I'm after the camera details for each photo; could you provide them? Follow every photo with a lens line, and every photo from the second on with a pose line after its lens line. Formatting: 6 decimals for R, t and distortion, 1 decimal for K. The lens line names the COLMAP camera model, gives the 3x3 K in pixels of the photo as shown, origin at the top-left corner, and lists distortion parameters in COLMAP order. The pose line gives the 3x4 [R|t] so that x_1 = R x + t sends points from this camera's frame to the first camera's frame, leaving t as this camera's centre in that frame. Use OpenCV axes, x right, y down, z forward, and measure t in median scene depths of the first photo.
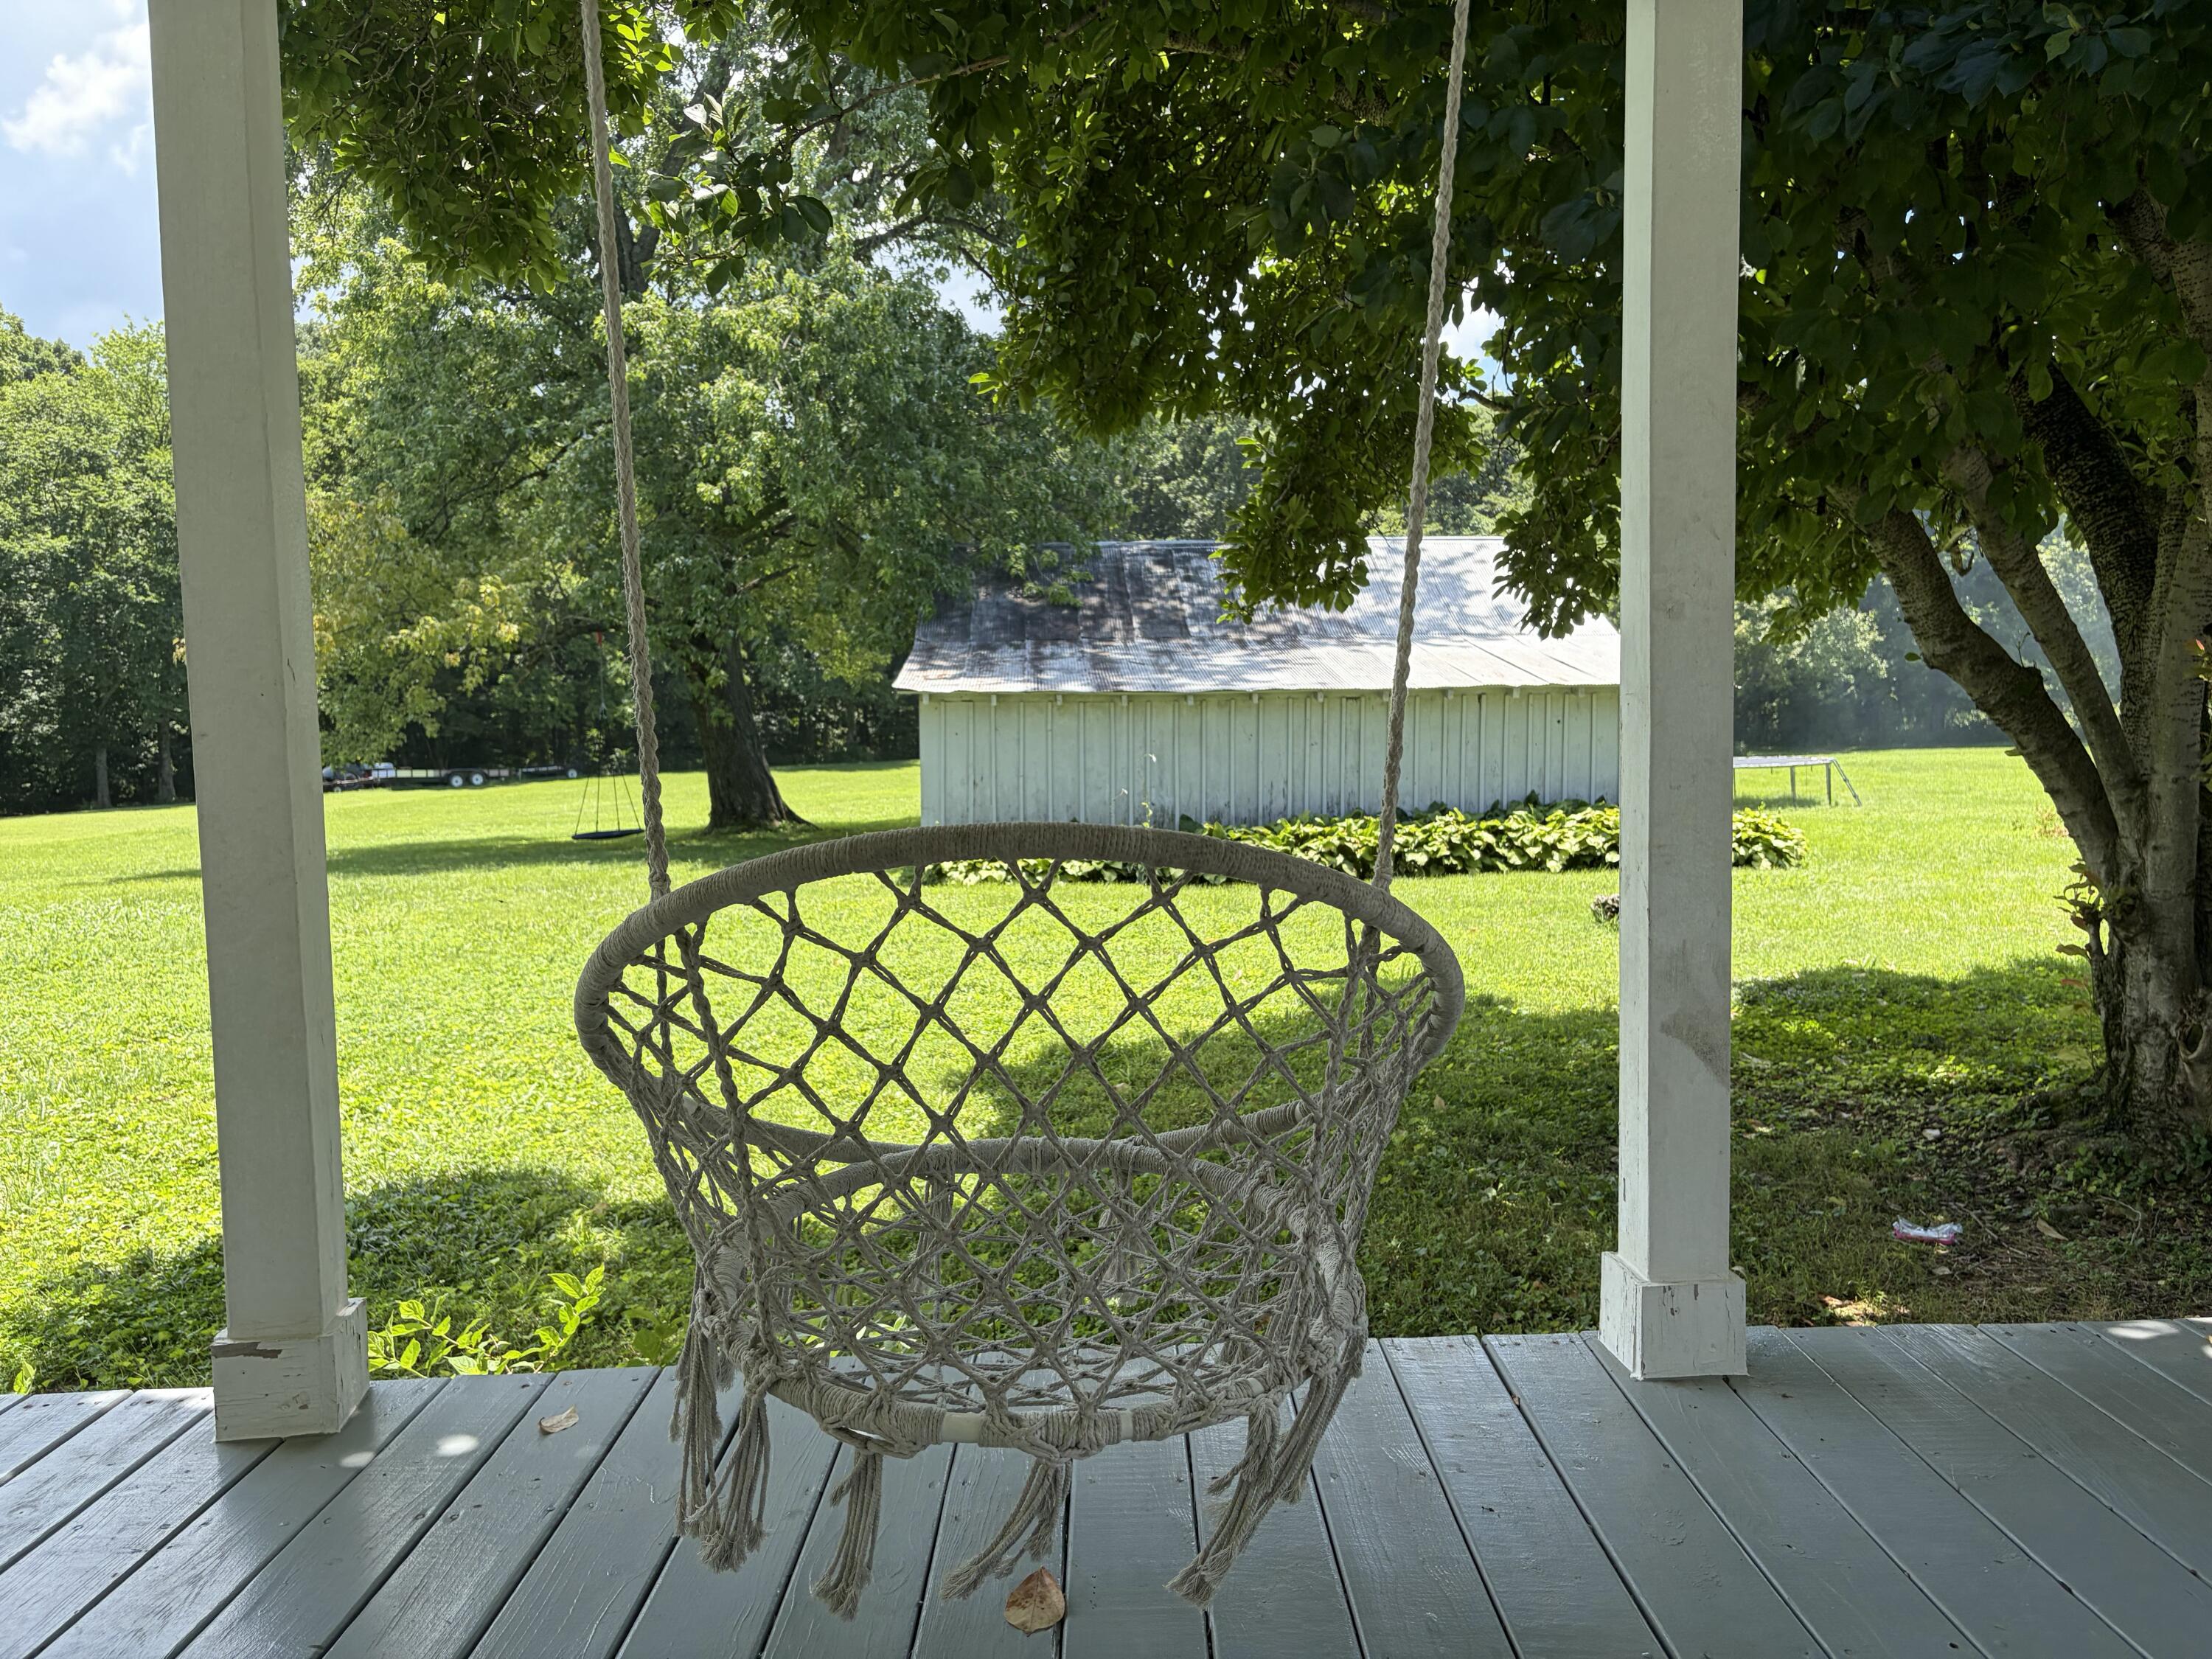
lens RADIAL K [[1696.9, 0, 1106.0], [0, 1696.9, 829.5], [0, 0, 1]] dist [0.000120, -0.001166]
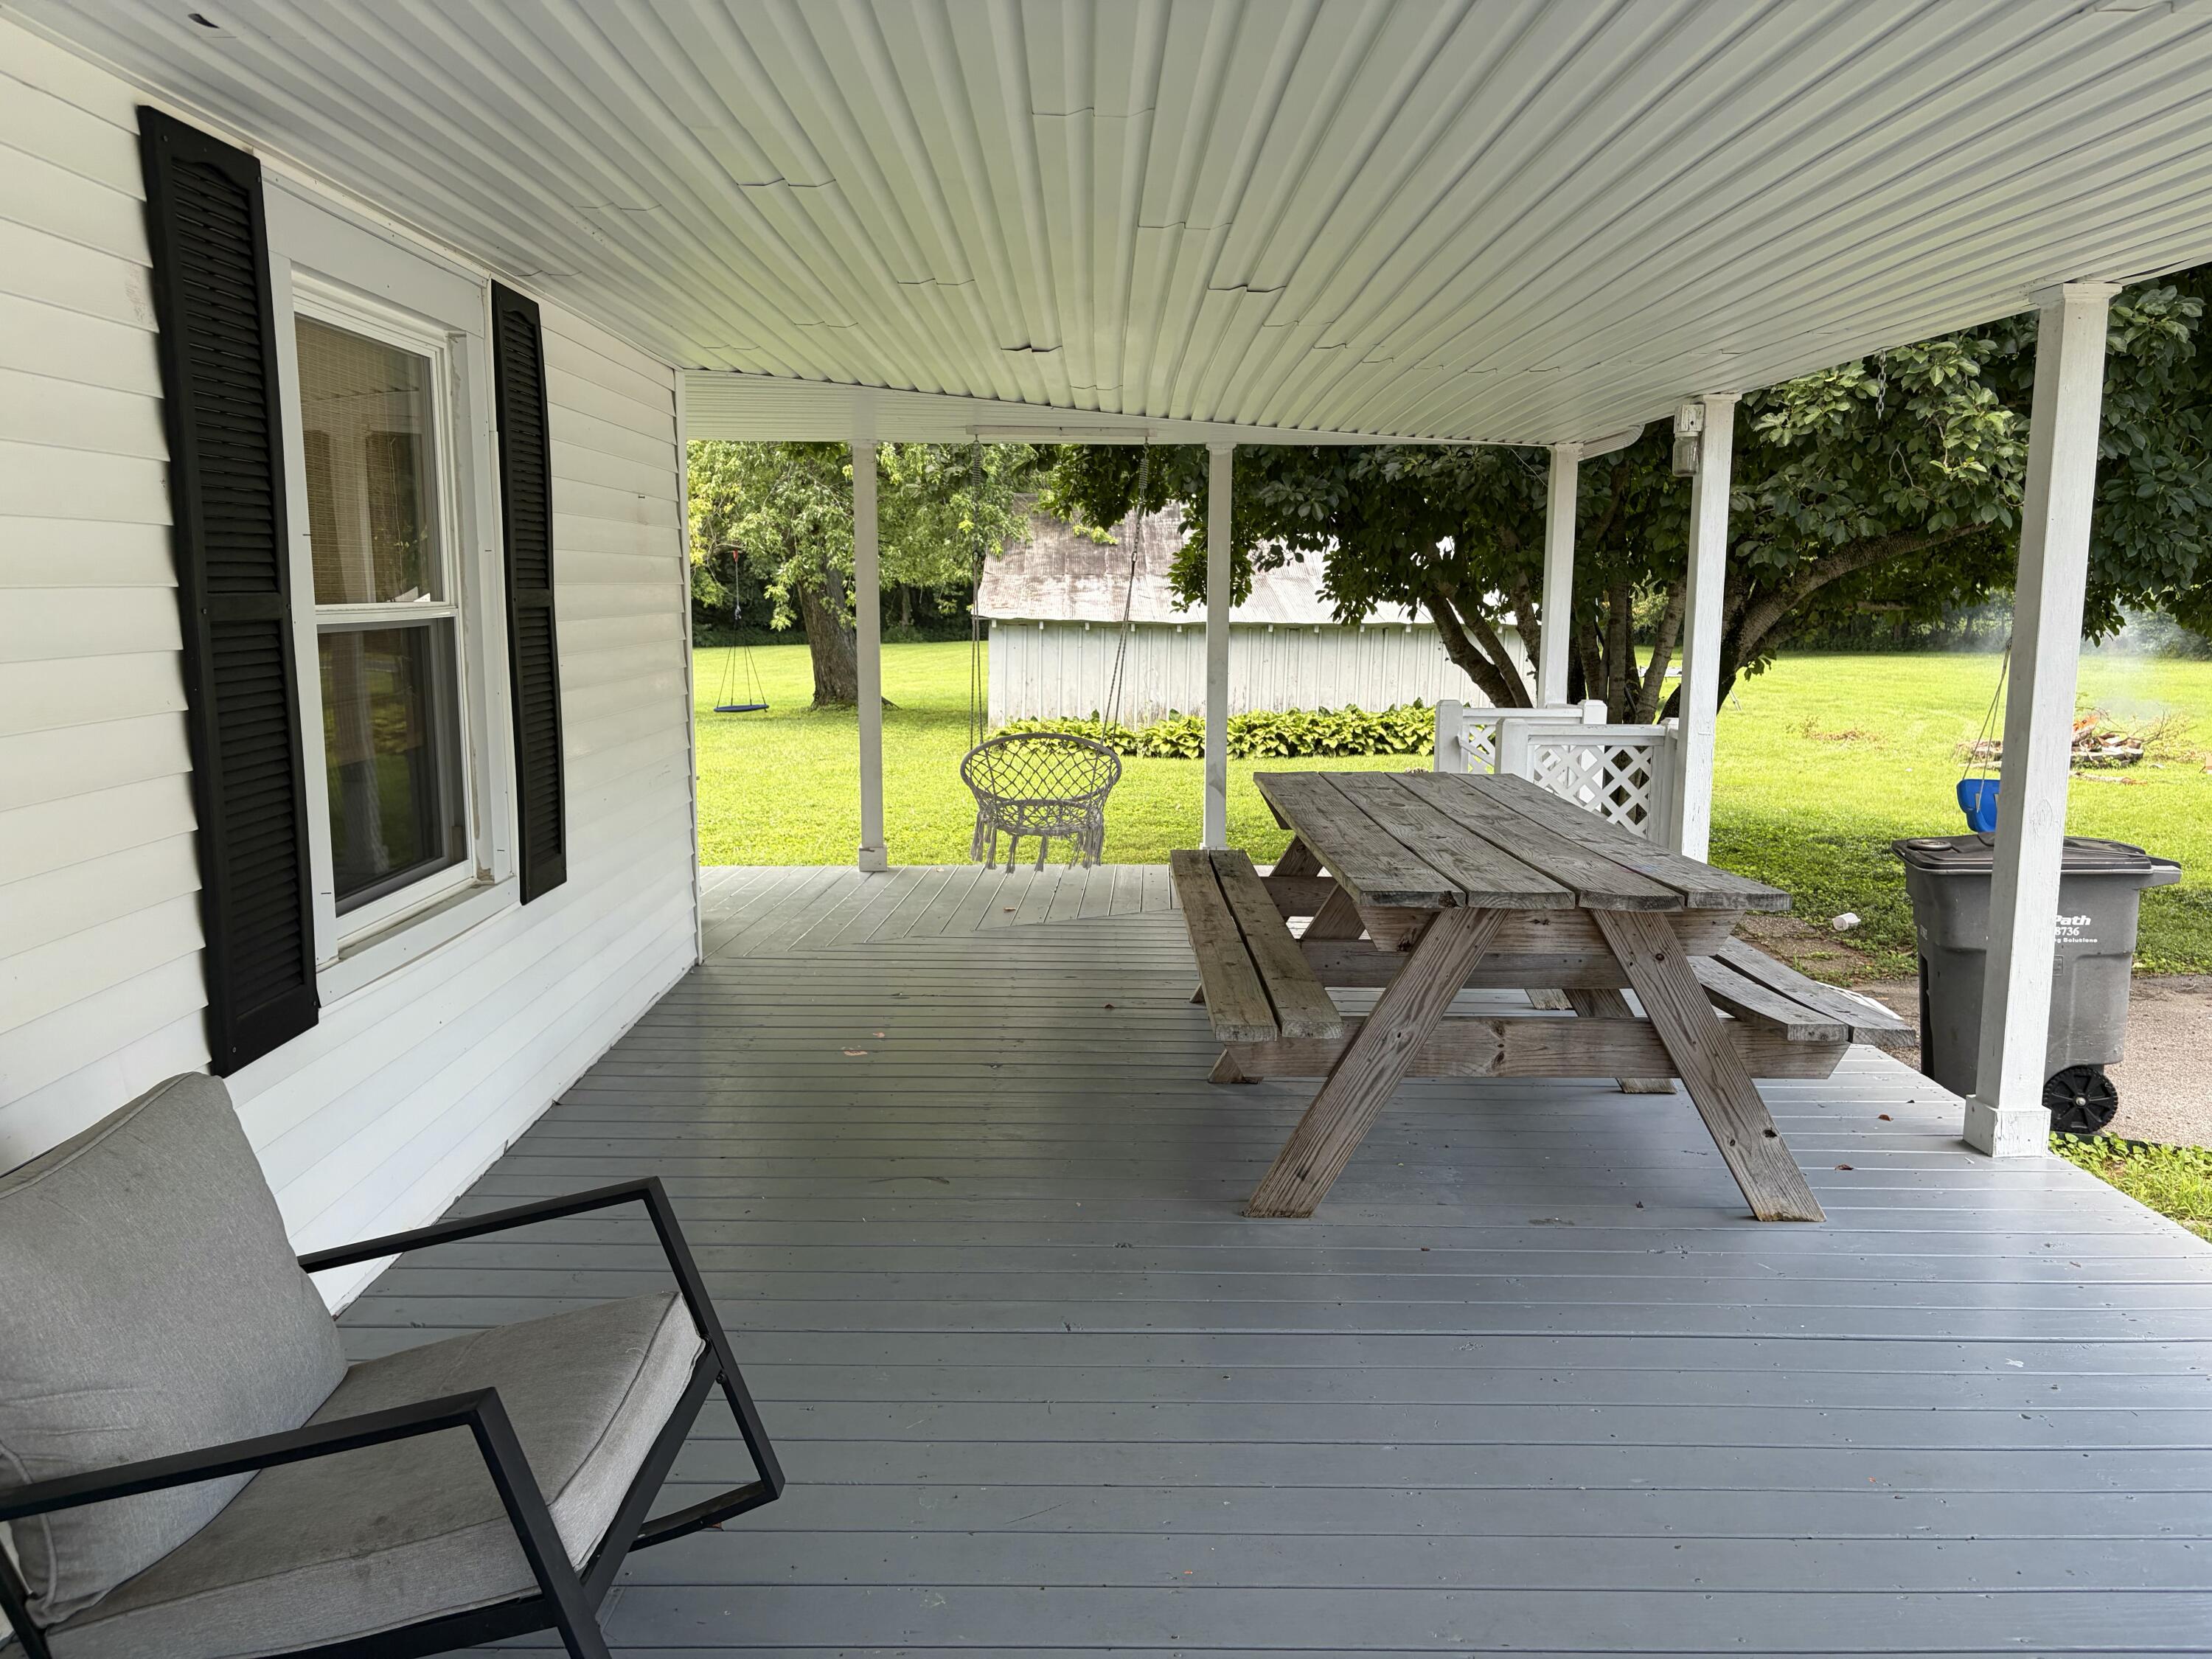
lens RADIAL K [[1696.9, 0, 1106.0], [0, 1696.9, 829.5], [0, 0, 1]] dist [0.000120, -0.001166]
pose [[0.999346, 0.026130, -0.025012, 0.030018], [-0.024262, 0.997088, 0.072294, -0.009390], [0.026828, -0.071640, 0.997070, -0.451932]]
